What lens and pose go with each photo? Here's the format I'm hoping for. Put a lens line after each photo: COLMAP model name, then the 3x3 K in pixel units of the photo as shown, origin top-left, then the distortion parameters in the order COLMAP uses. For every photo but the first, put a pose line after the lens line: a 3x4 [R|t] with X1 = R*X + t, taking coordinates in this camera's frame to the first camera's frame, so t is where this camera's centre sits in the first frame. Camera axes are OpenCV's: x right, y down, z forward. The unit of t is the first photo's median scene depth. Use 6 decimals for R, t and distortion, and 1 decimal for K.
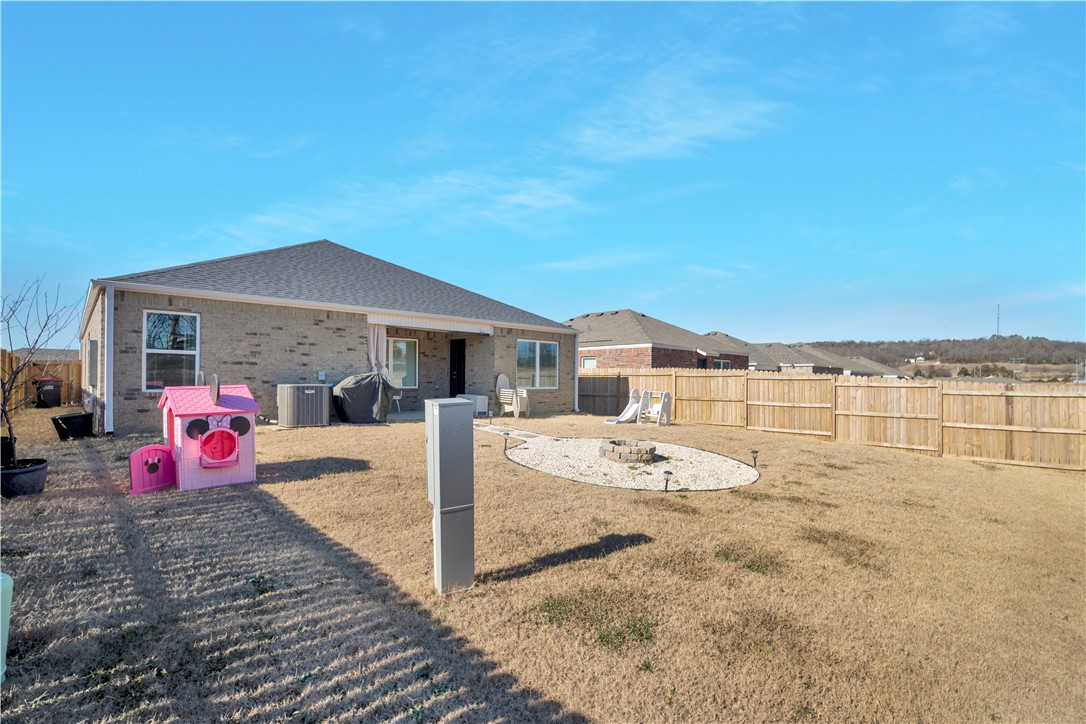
lens RADIAL K [[509.0, 0, 544.7], [0, 509.0, 368.6], [0, 0, 1]] dist [-0.070669, 0.028745]
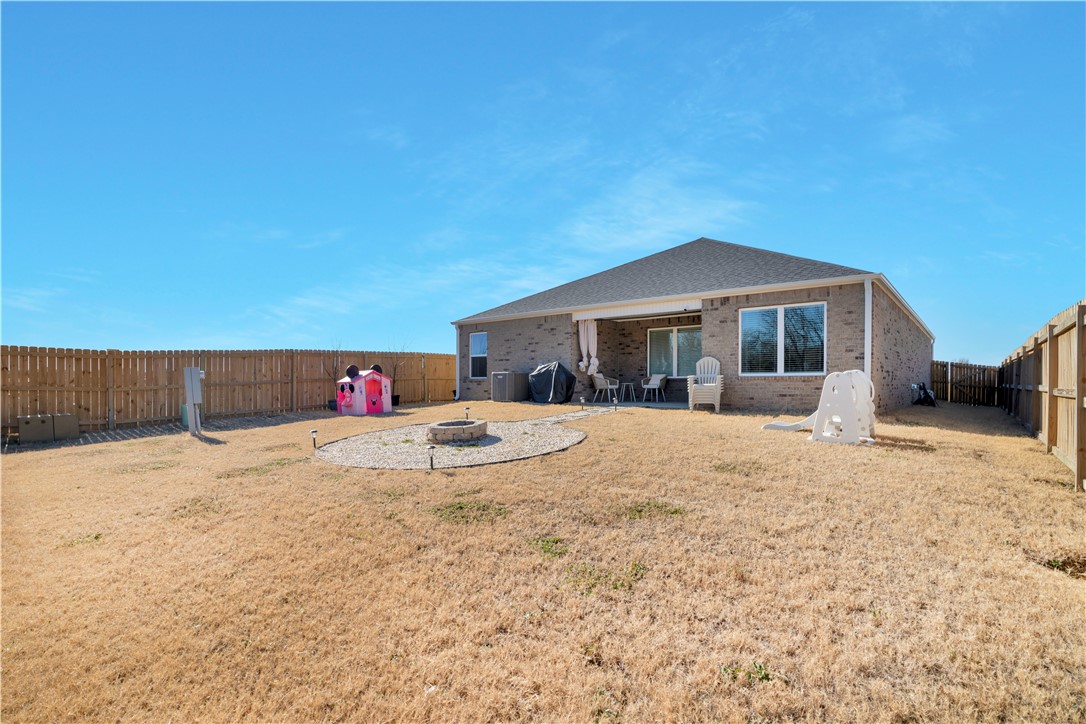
lens RADIAL K [[518.4, 0, 545.5], [0, 518.4, 381.4], [0, 0, 1]] dist [-0.071528, 0.029648]
pose [[0.103126, -0.008692, -0.994630, 0.706844], [0.025971, 0.999644, -0.006043, 0.048245], [0.994329, -0.025208, 0.103315, 0.674687]]
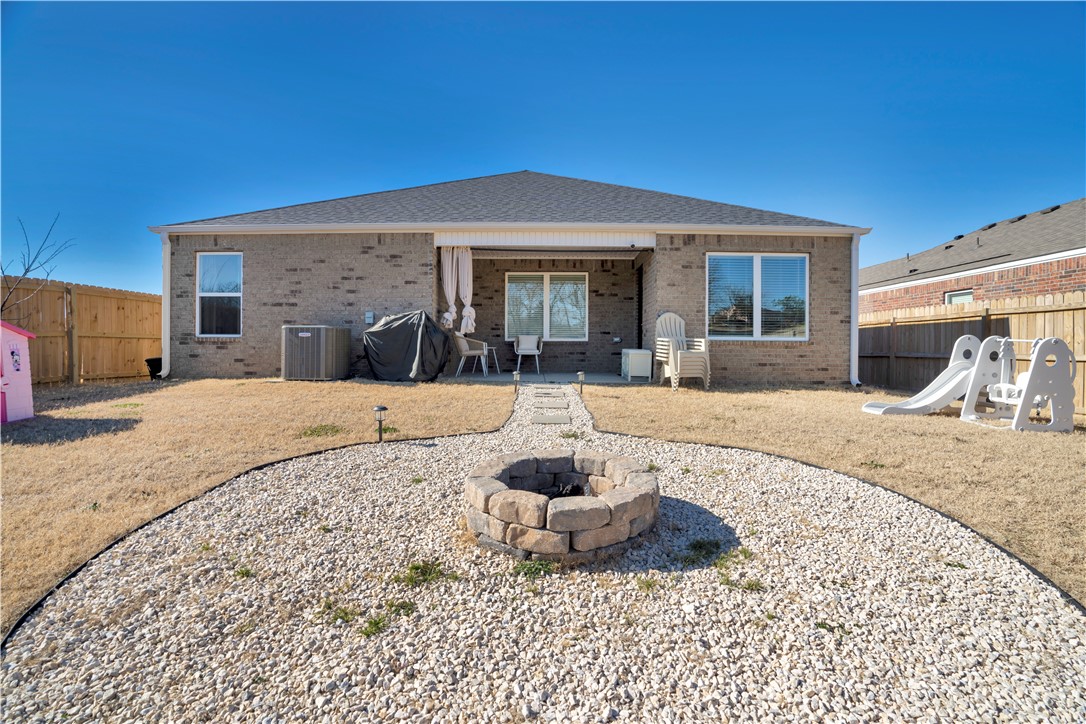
lens RADIAL K [[509.0, 0, 544.5], [0, 509.0, 354.9], [0, 0, 1]] dist [-0.083102, 0.042171]
pose [[0.709541, 0.006348, -0.704635, 0.229816], [0.014190, 0.999628, 0.023295, 0.044180], [0.704521, -0.026528, 0.709187, 0.493307]]
